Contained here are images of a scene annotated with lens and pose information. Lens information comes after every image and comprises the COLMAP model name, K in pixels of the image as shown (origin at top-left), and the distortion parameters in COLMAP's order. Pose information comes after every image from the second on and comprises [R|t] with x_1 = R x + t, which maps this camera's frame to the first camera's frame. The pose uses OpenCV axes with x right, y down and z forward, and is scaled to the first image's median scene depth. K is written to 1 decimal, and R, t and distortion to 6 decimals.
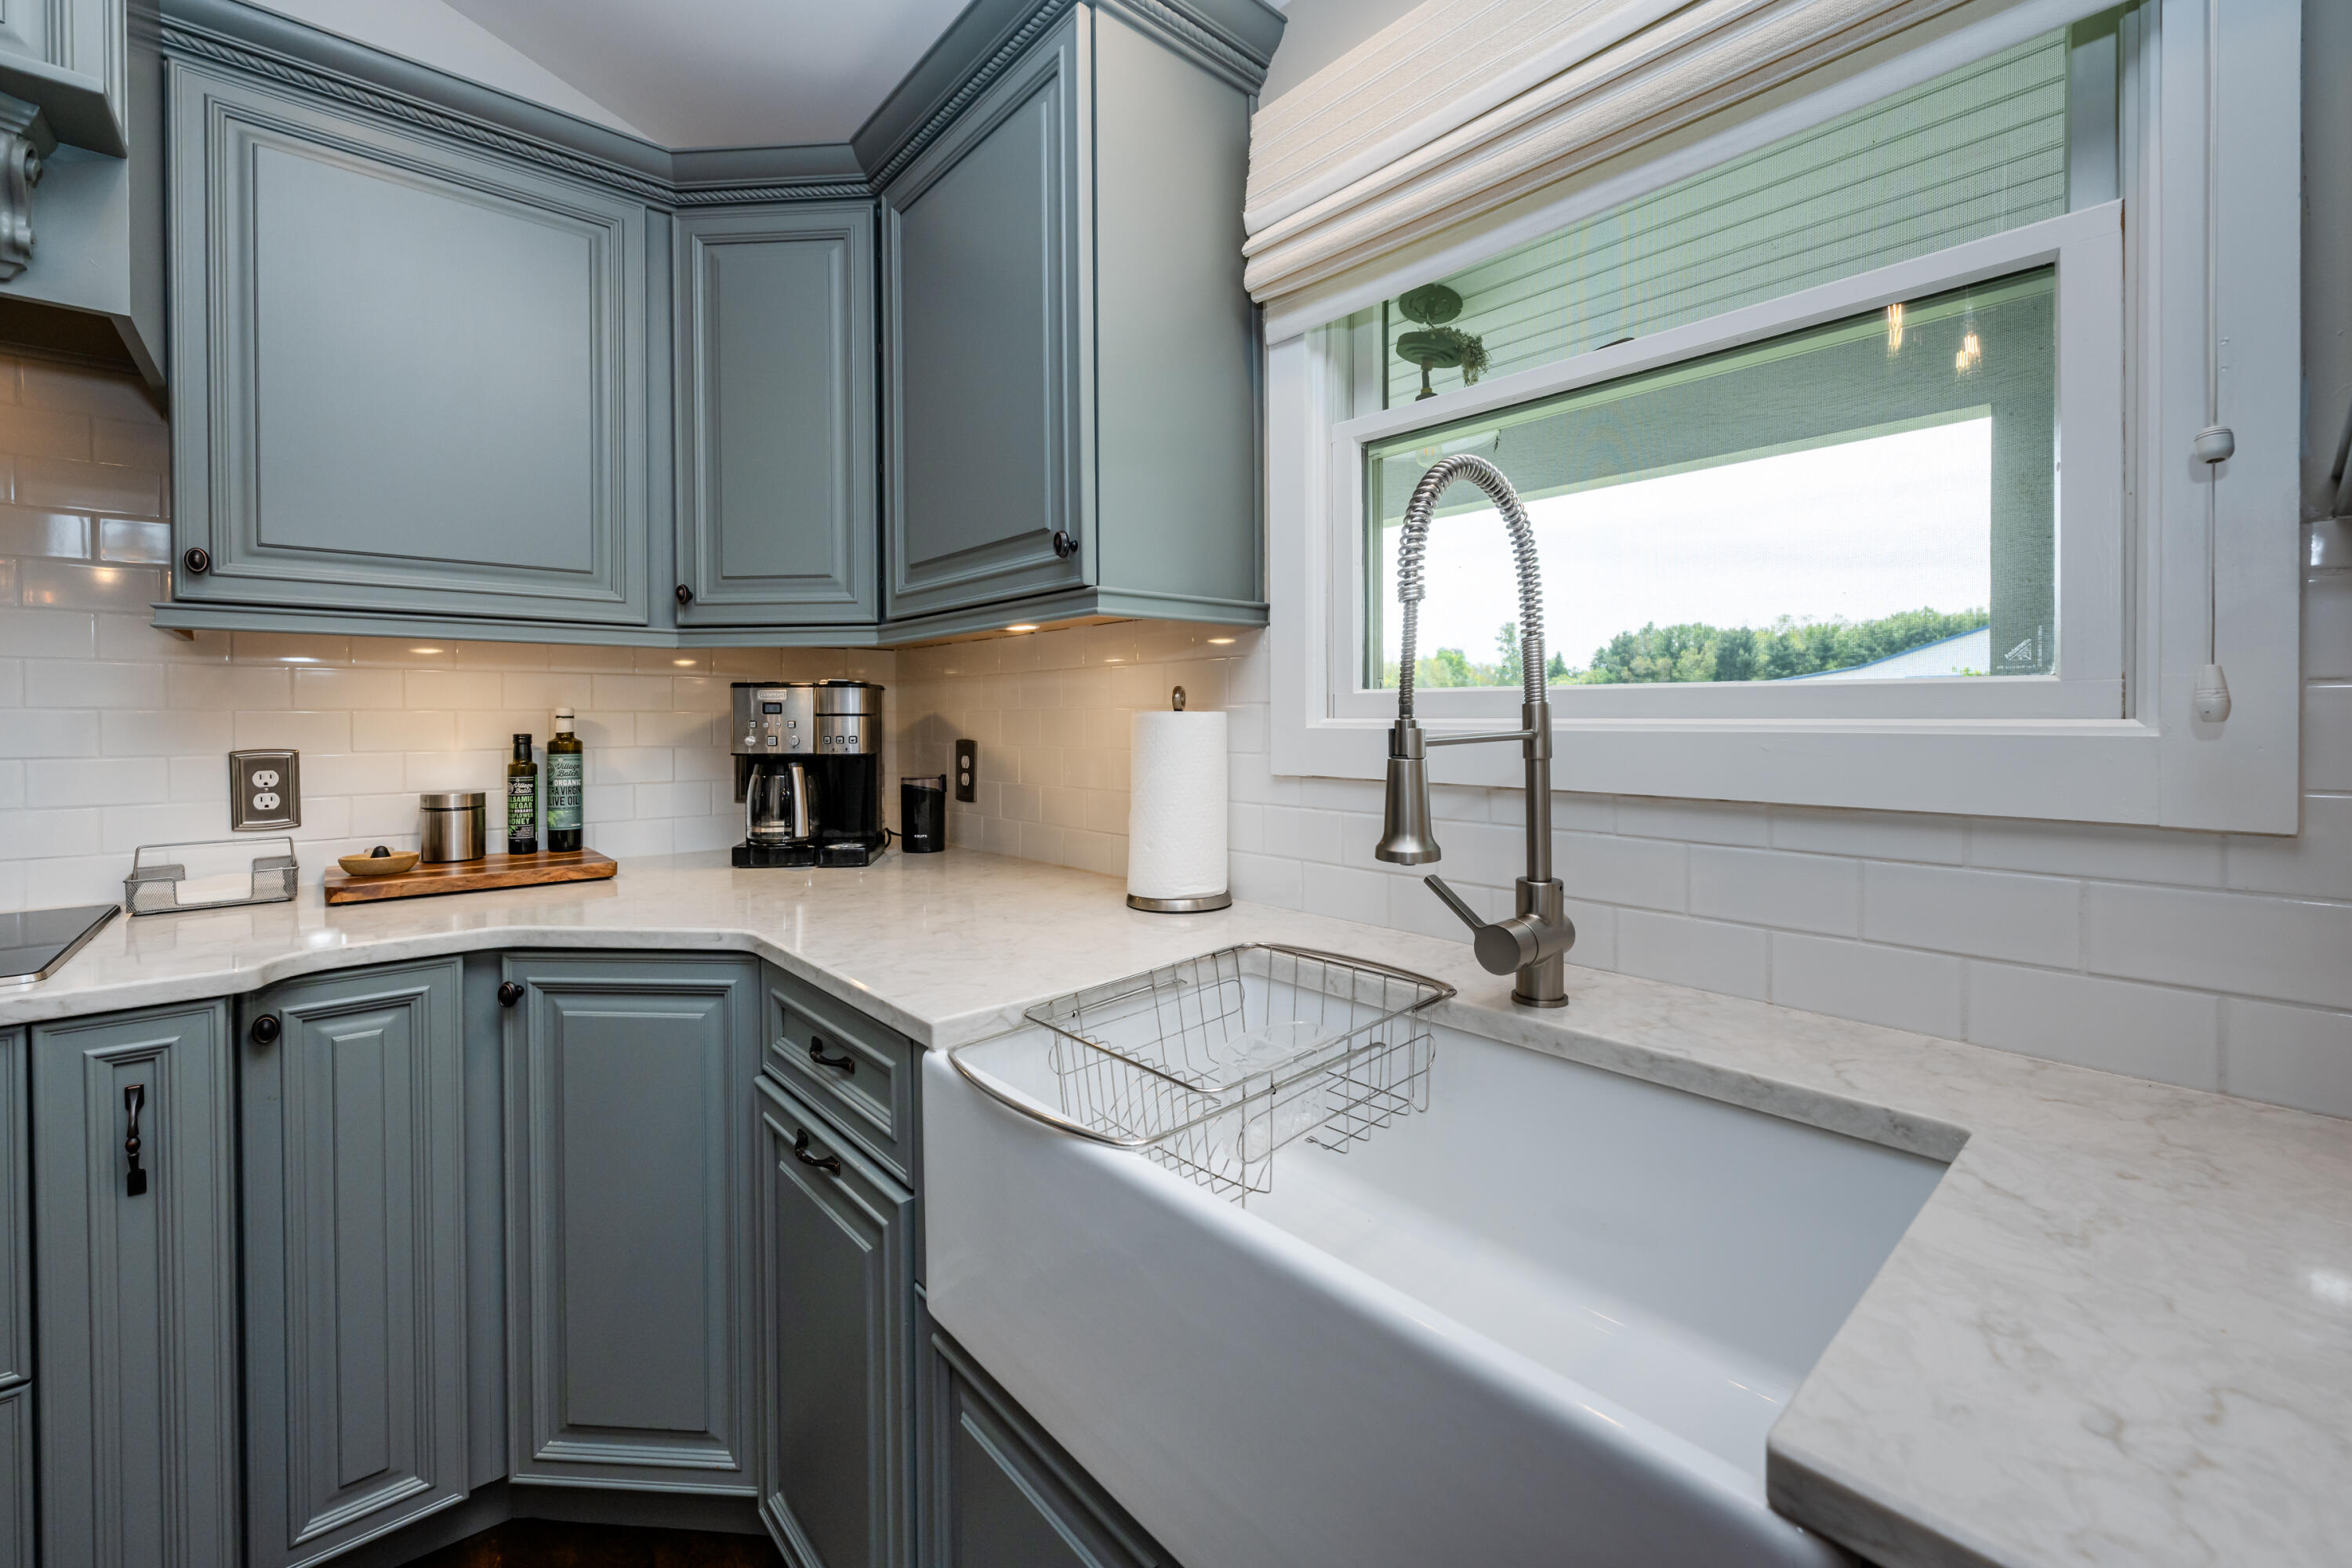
lens RADIAL K [[941.7, 0, 1165.1], [0, 941.7, 725.4], [0, 0, 1]] dist [-0.000382, -0.000063]
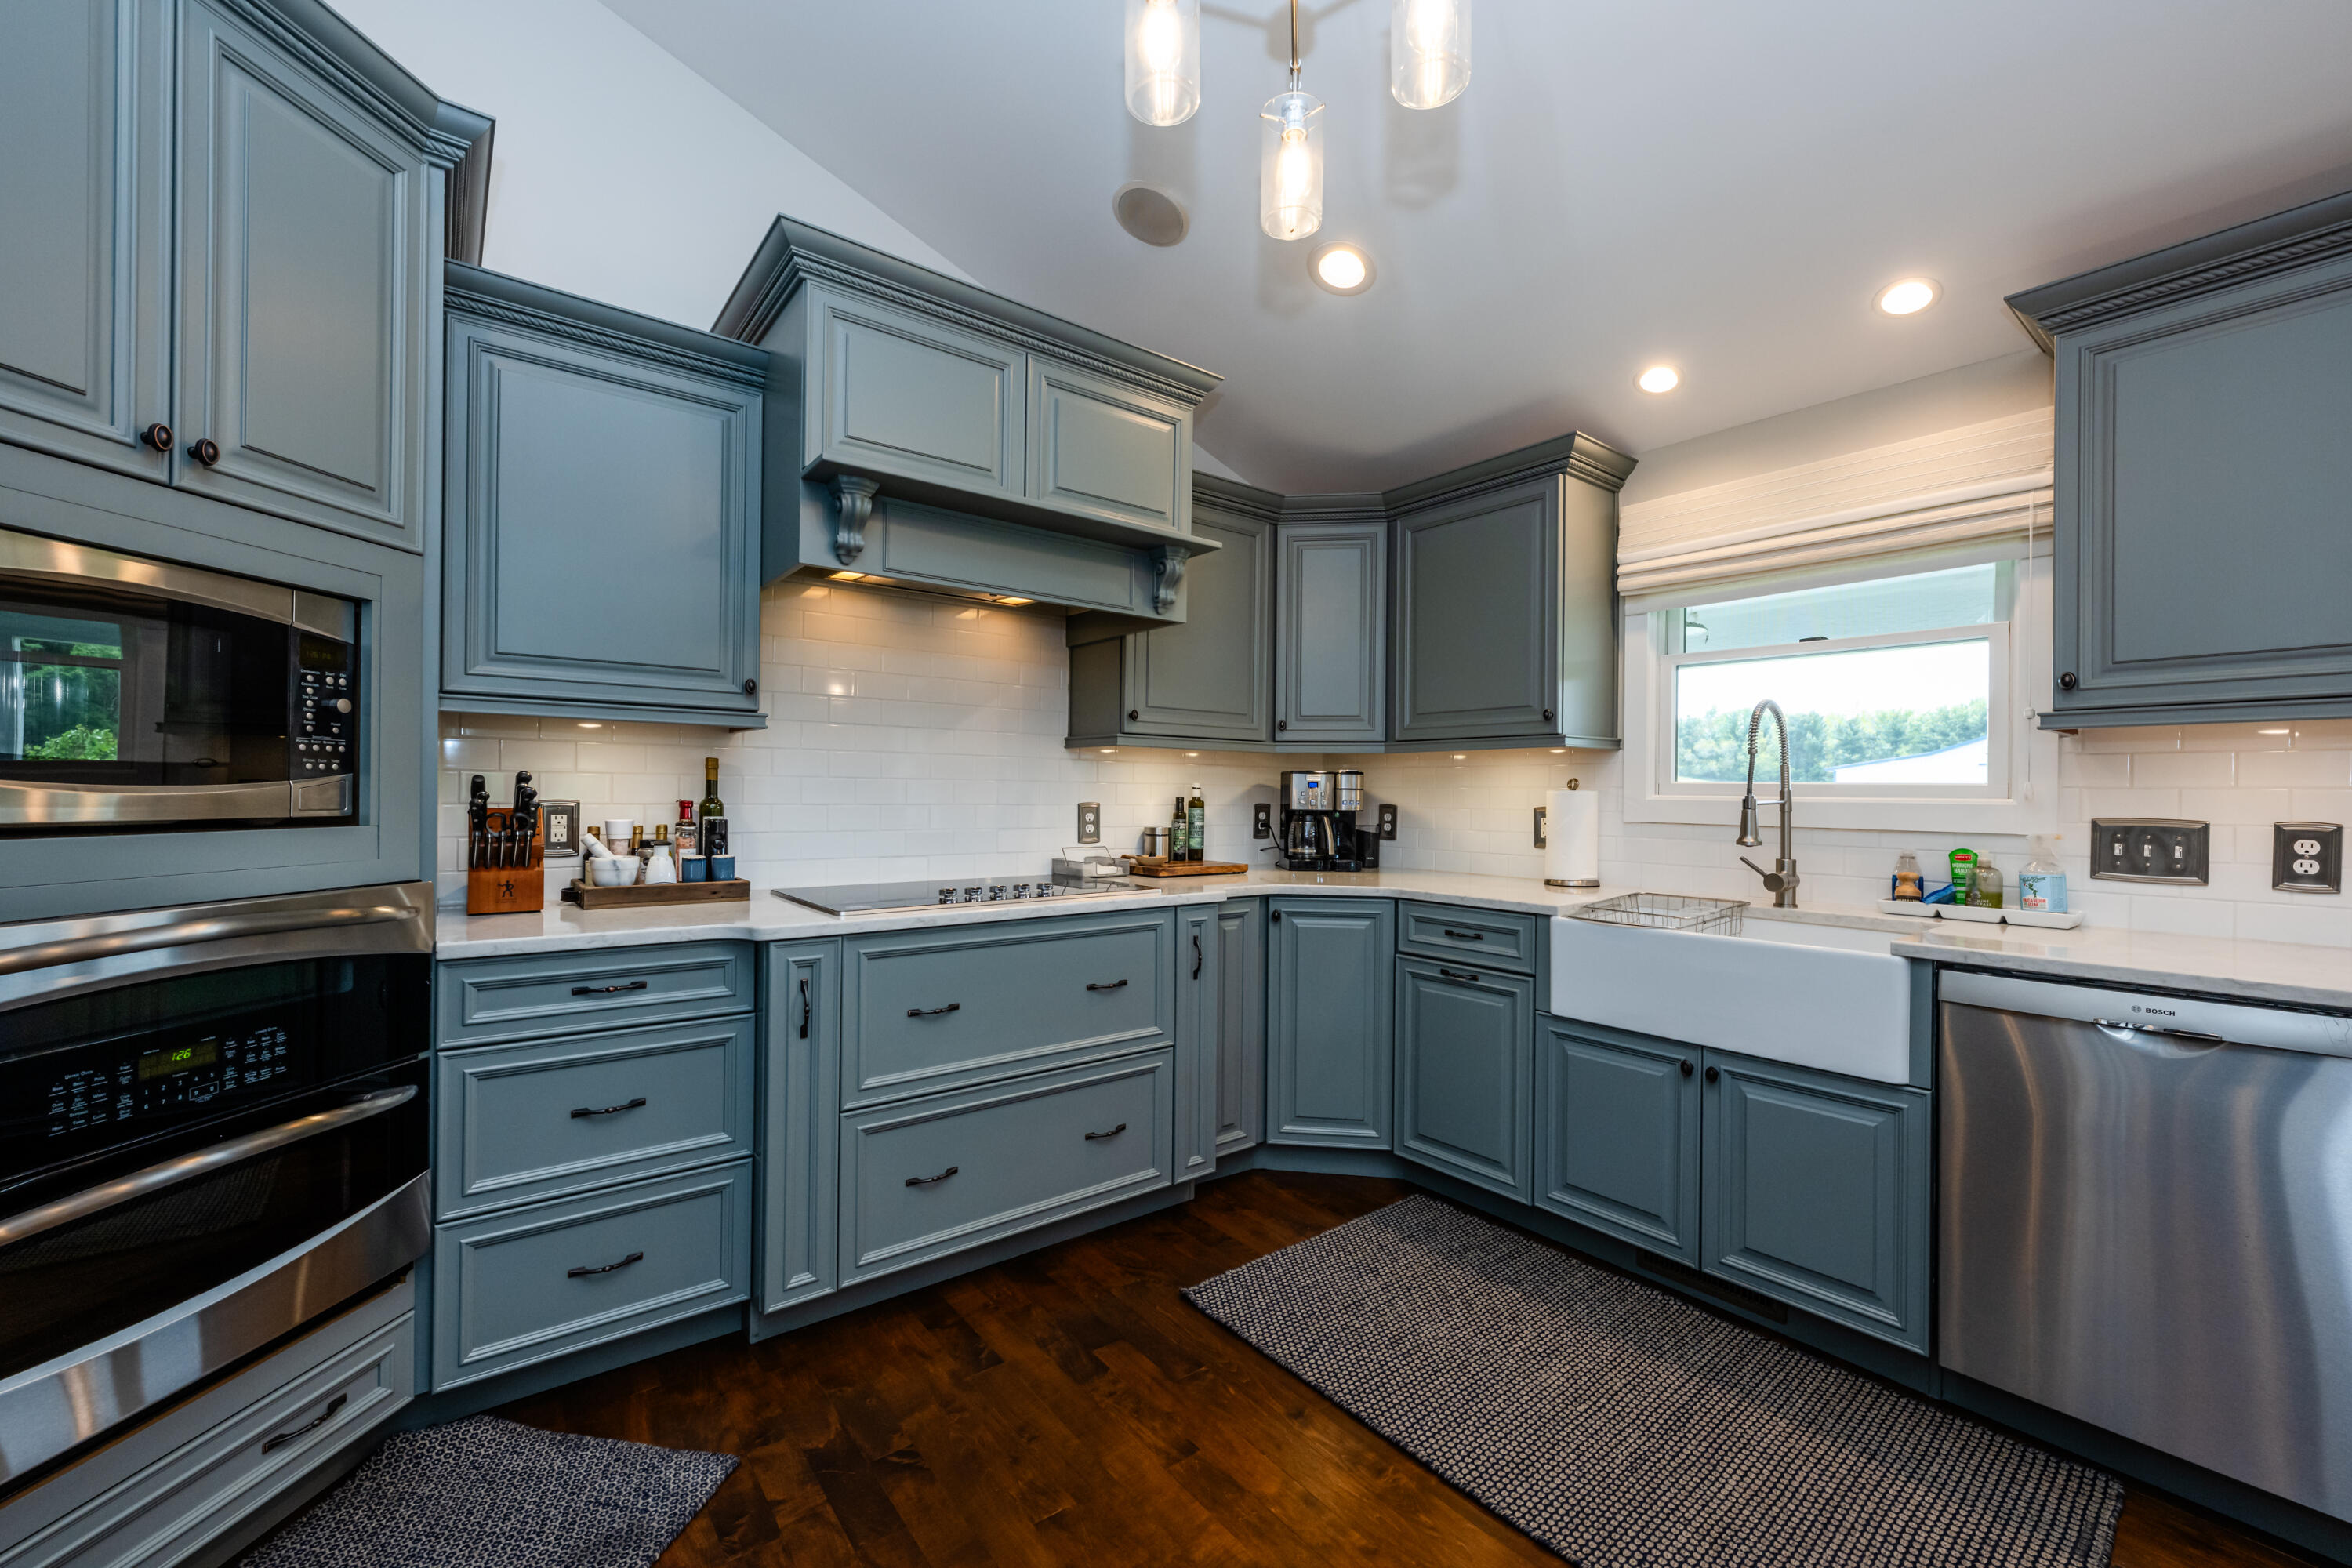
lens RADIAL K [[941.7, 0, 1173.1], [0, 941.7, 791.4], [0, 0, 1]] dist [-0.000382, -0.000063]
pose [[0.998938, 0.015689, -0.043328, -0.655862], [-0.016093, 0.999830, -0.008985, 0.016643], [0.043179, 0.009673, 0.999021, -0.925916]]
